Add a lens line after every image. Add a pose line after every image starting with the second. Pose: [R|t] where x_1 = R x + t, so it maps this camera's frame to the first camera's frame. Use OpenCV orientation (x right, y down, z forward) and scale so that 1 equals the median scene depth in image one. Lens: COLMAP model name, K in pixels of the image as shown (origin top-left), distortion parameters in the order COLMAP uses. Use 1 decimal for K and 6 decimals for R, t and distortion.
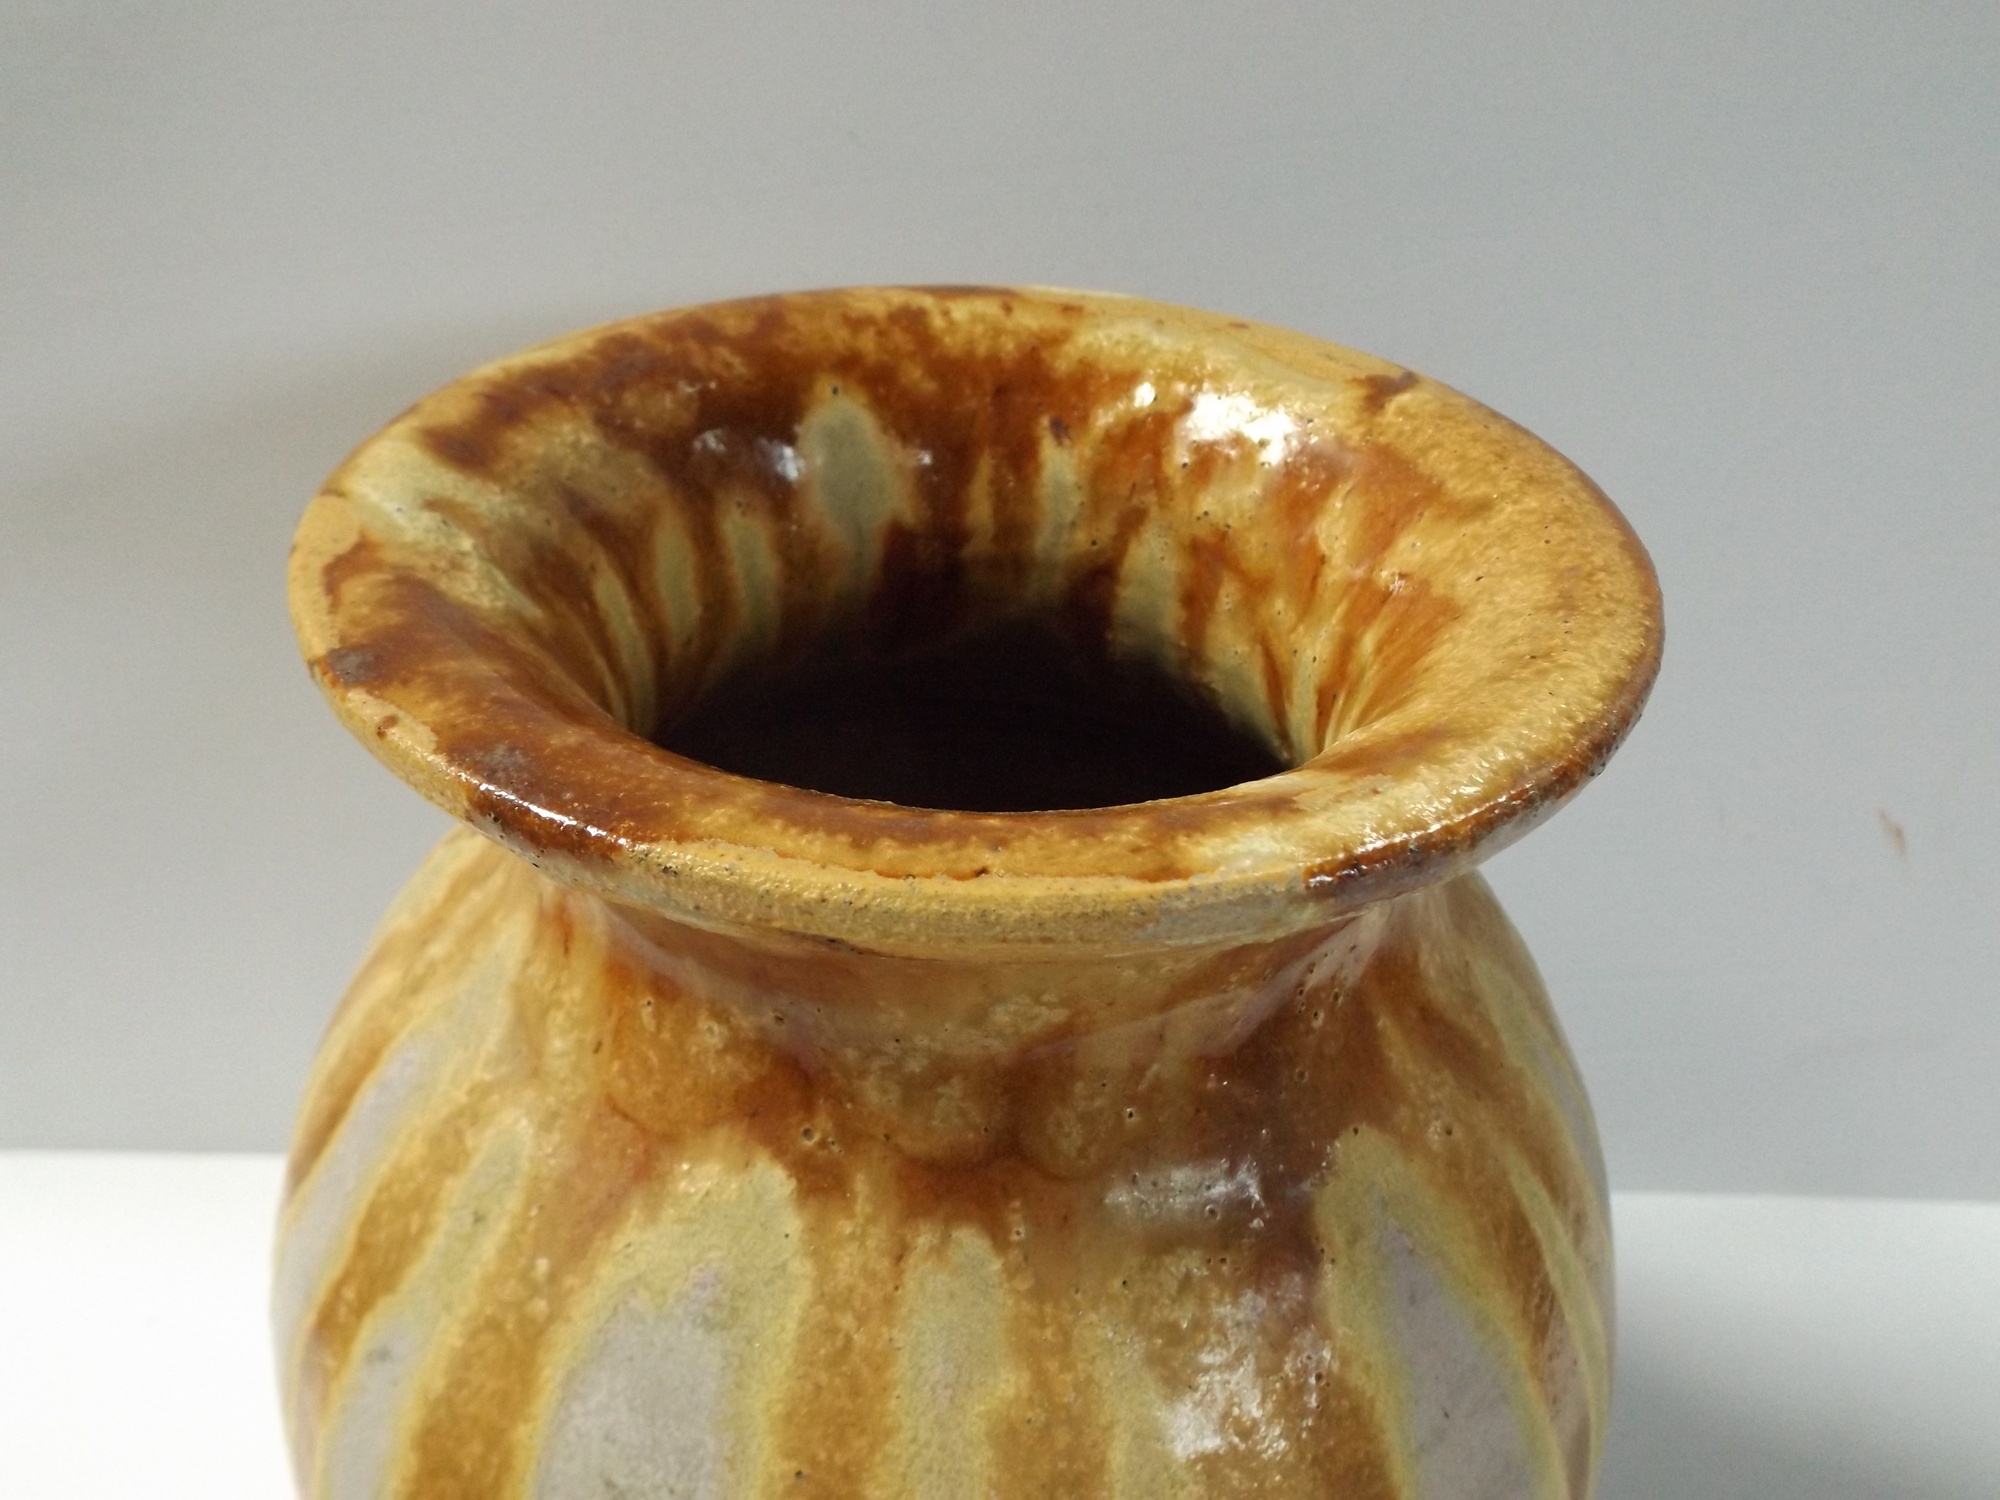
lens RADIAL K [[1438.8, 0, 1010.0], [0, 1438.8, 756.9], [0, 0, 1]] dist [0.023397, -0.015579]
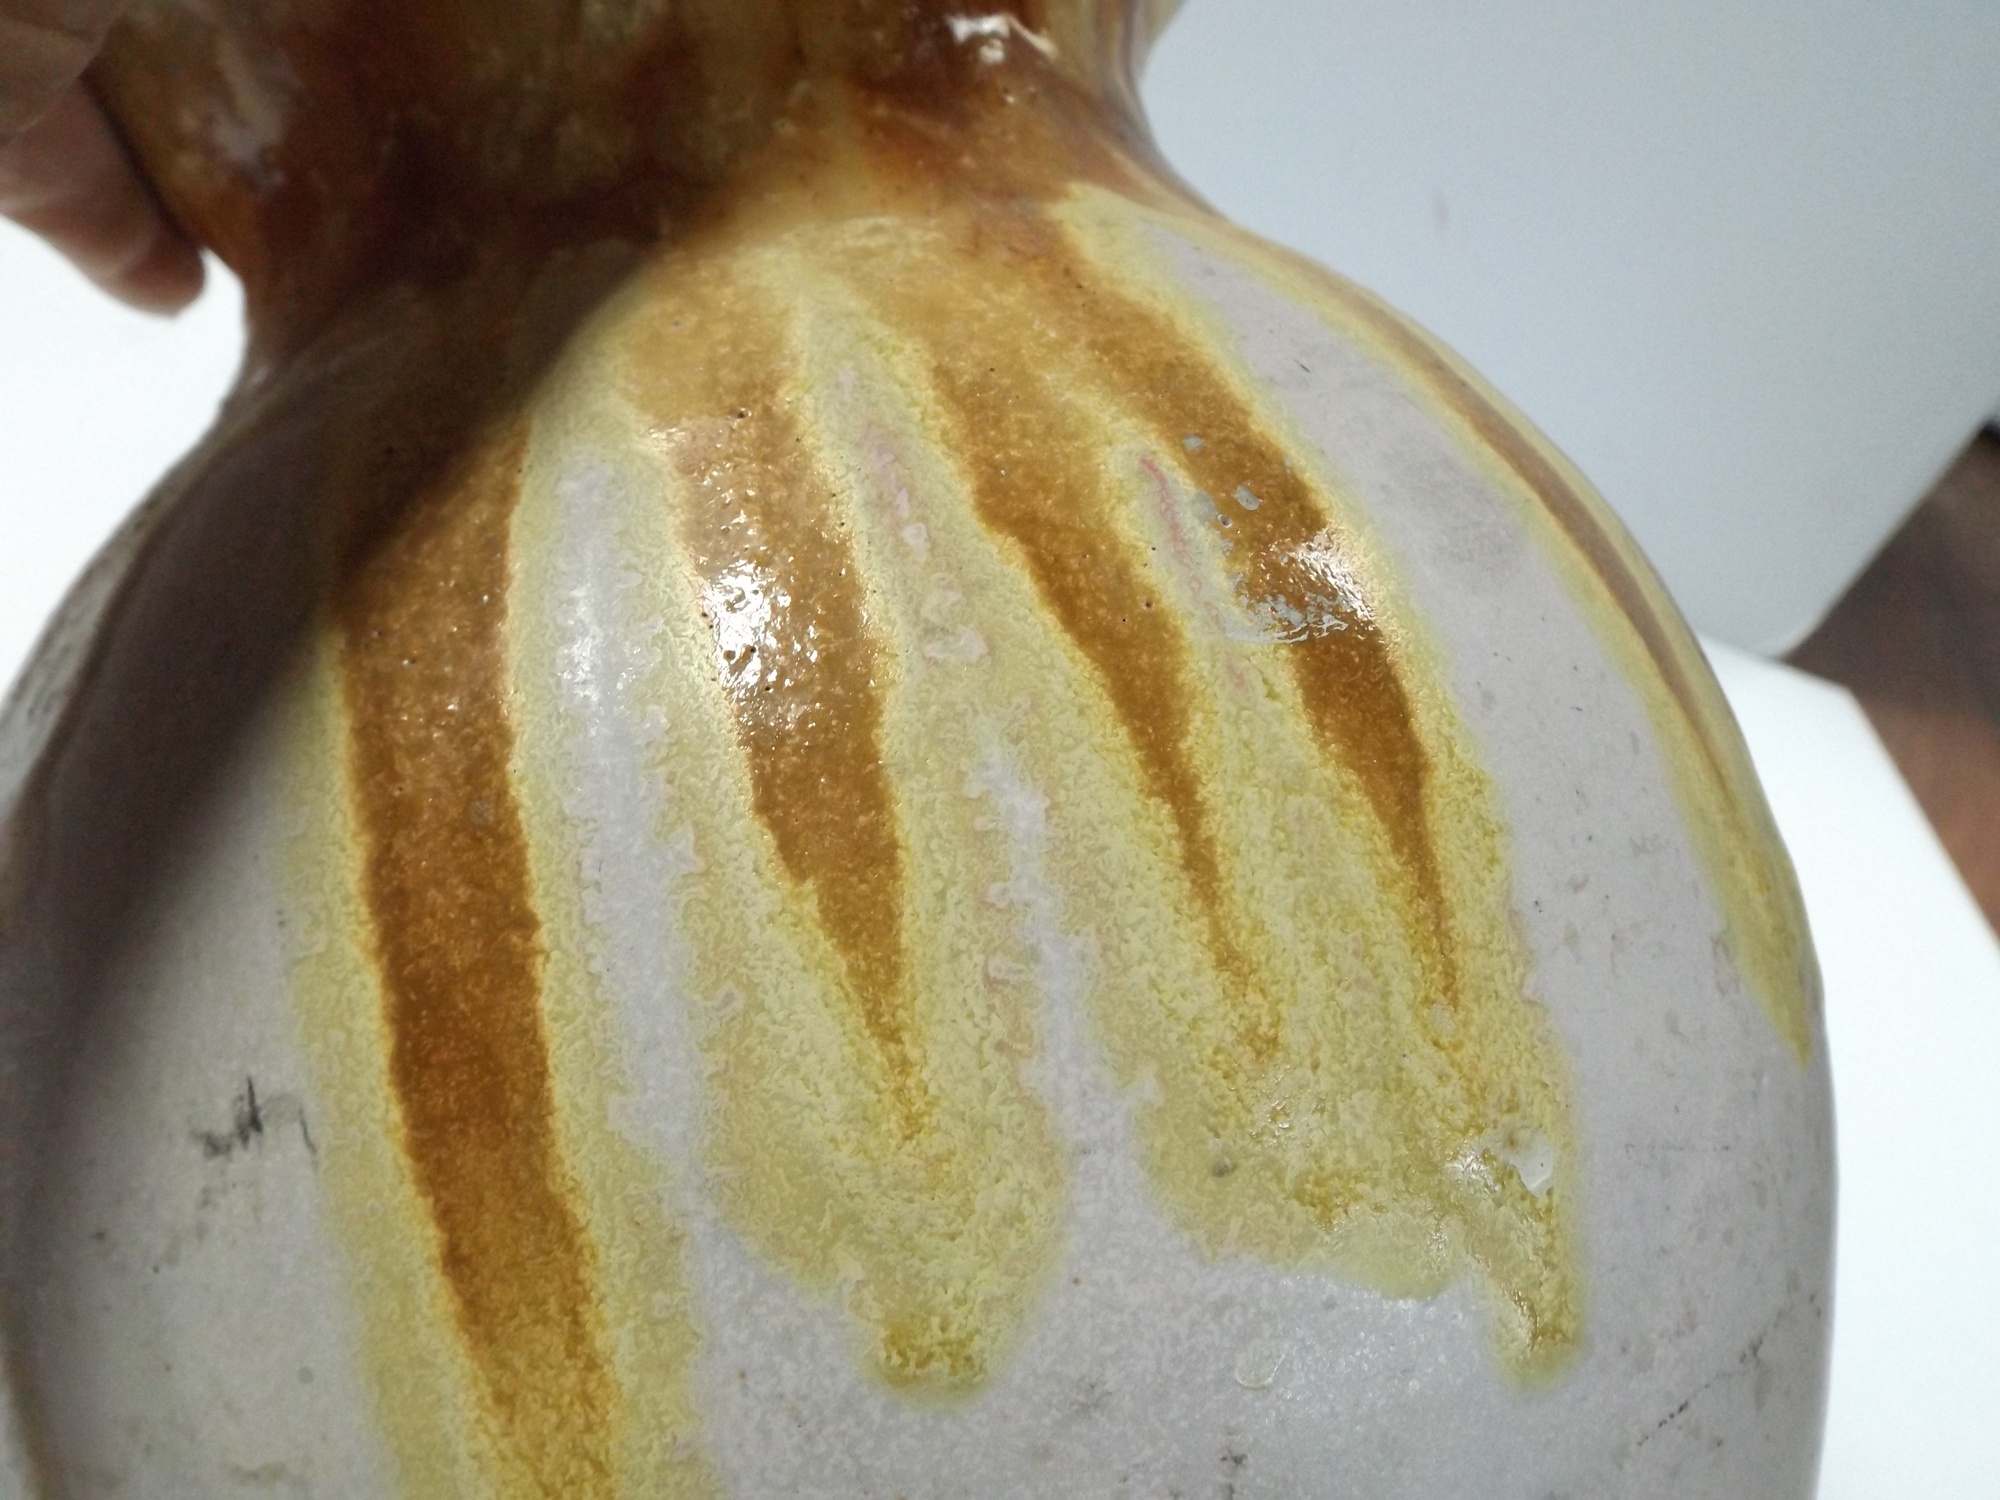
lens RADIAL K [[1438.8, 0, 994.5], [0, 1438.8, 759.9], [0, 0, 1]] dist [0.023397, -0.015579]
pose [[0.959343, -0.277520, -0.051421, 0.146995], [0.202438, 0.803519, -0.559801, 1.086369], [0.196674, 0.526631, 0.827030, 0.515399]]
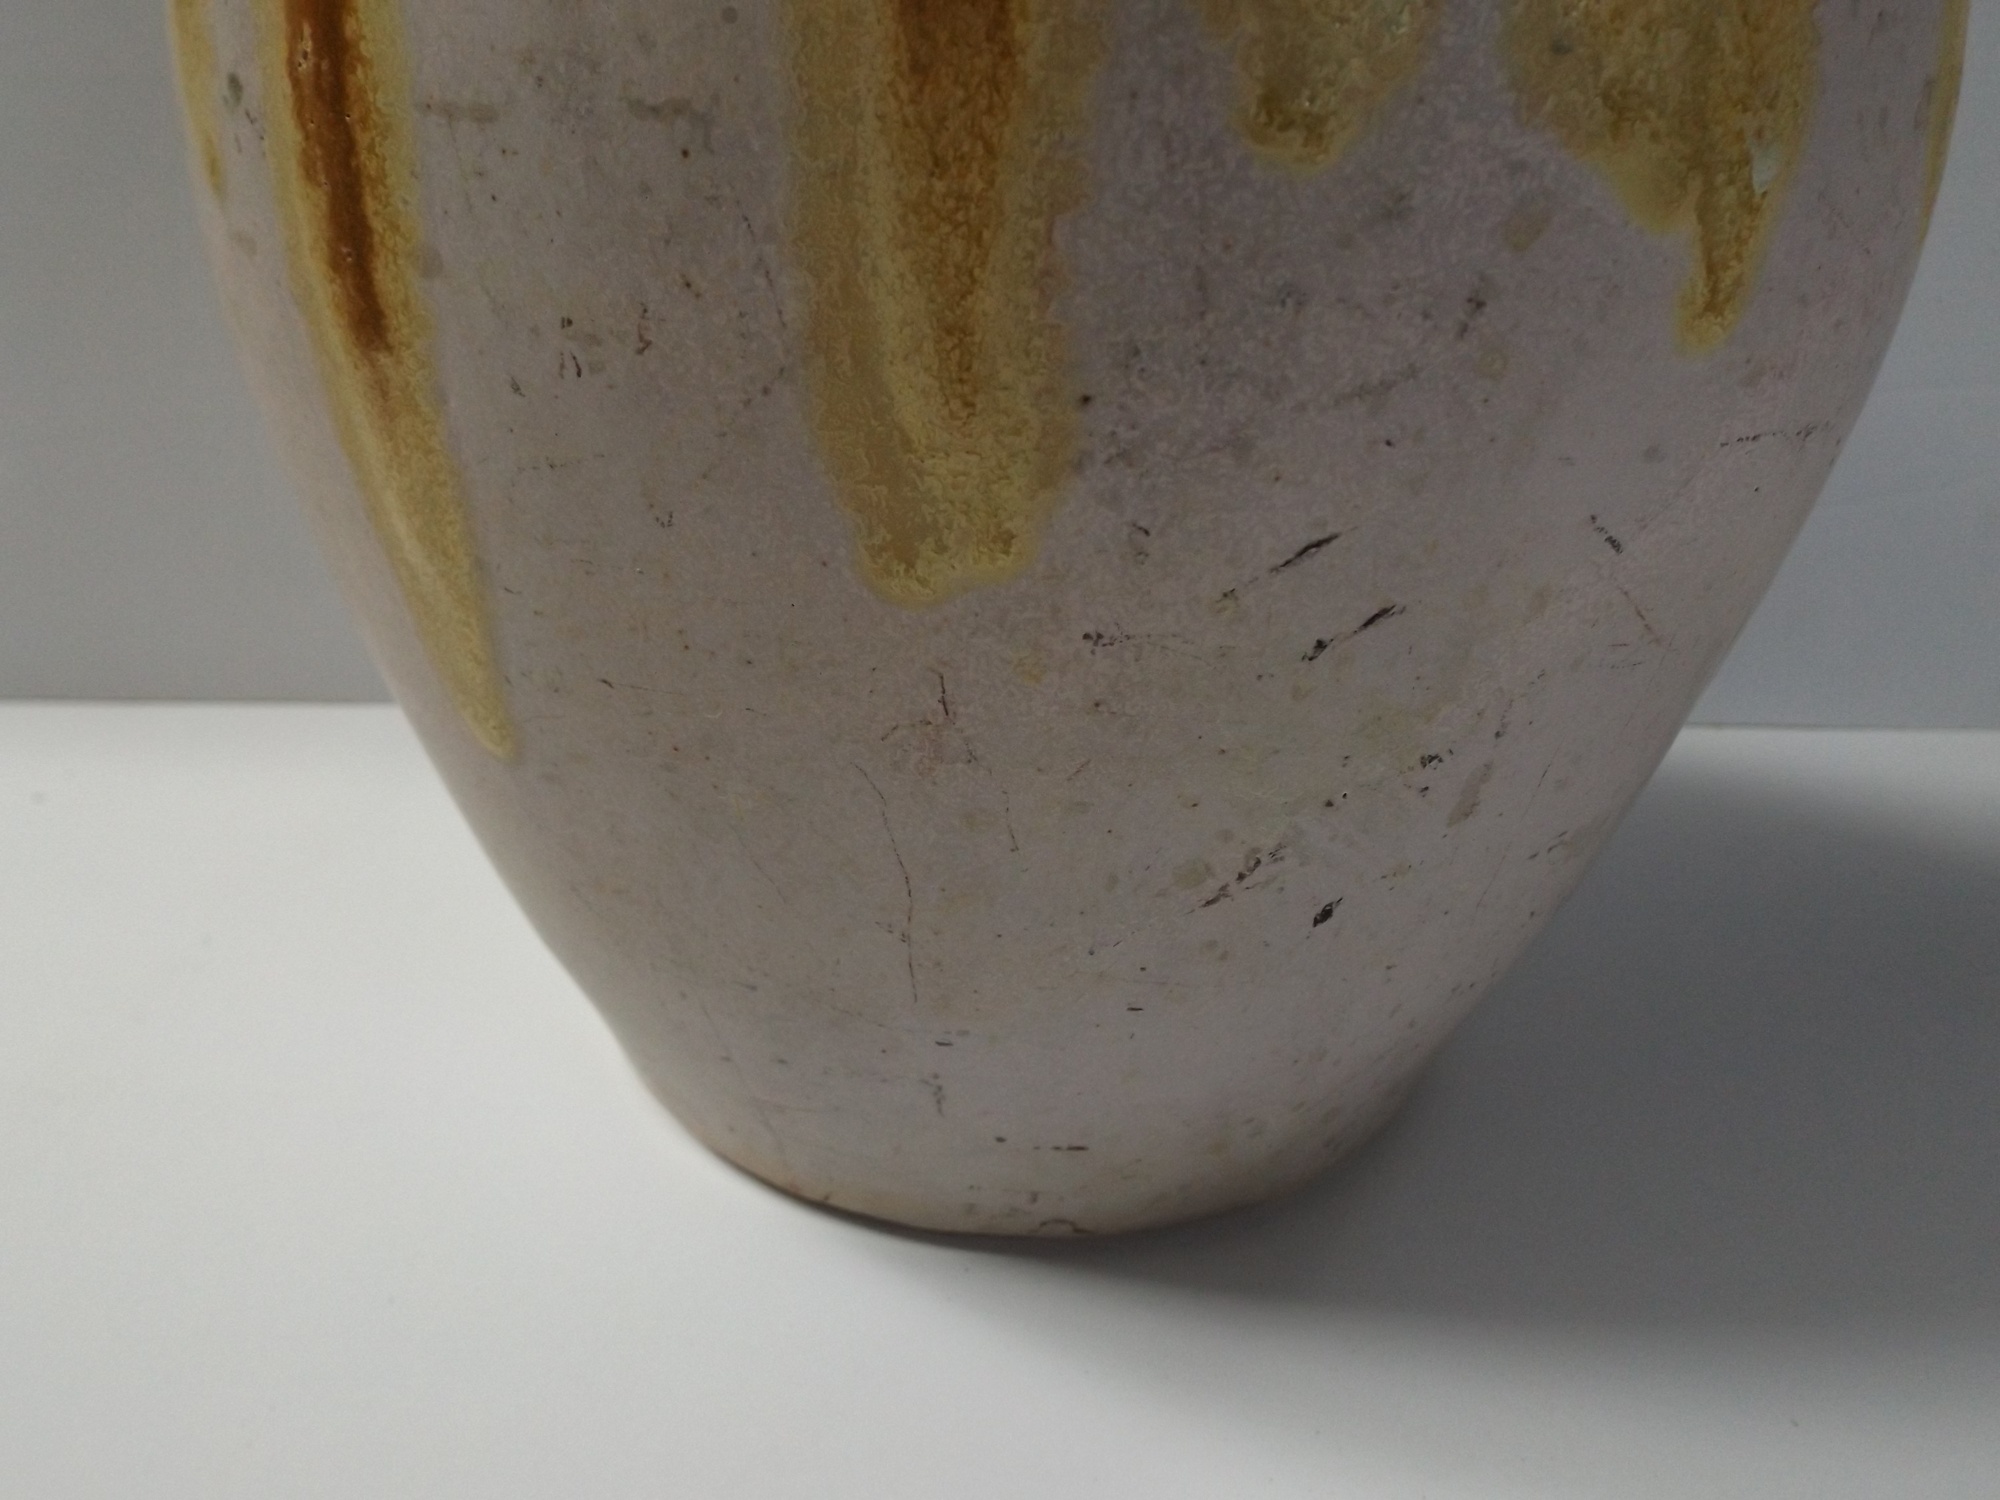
lens RADIAL K [[1438.8, 0, 1000.3], [0, 1438.8, 749.3], [0, 0, 1]] dist [0.023397, -0.015579]
pose [[0.999738, -0.022489, -0.004223, -0.114528], [0.020973, 0.974389, -0.223888, 1.385530], [0.009150, 0.223740, 0.974606, 0.517421]]
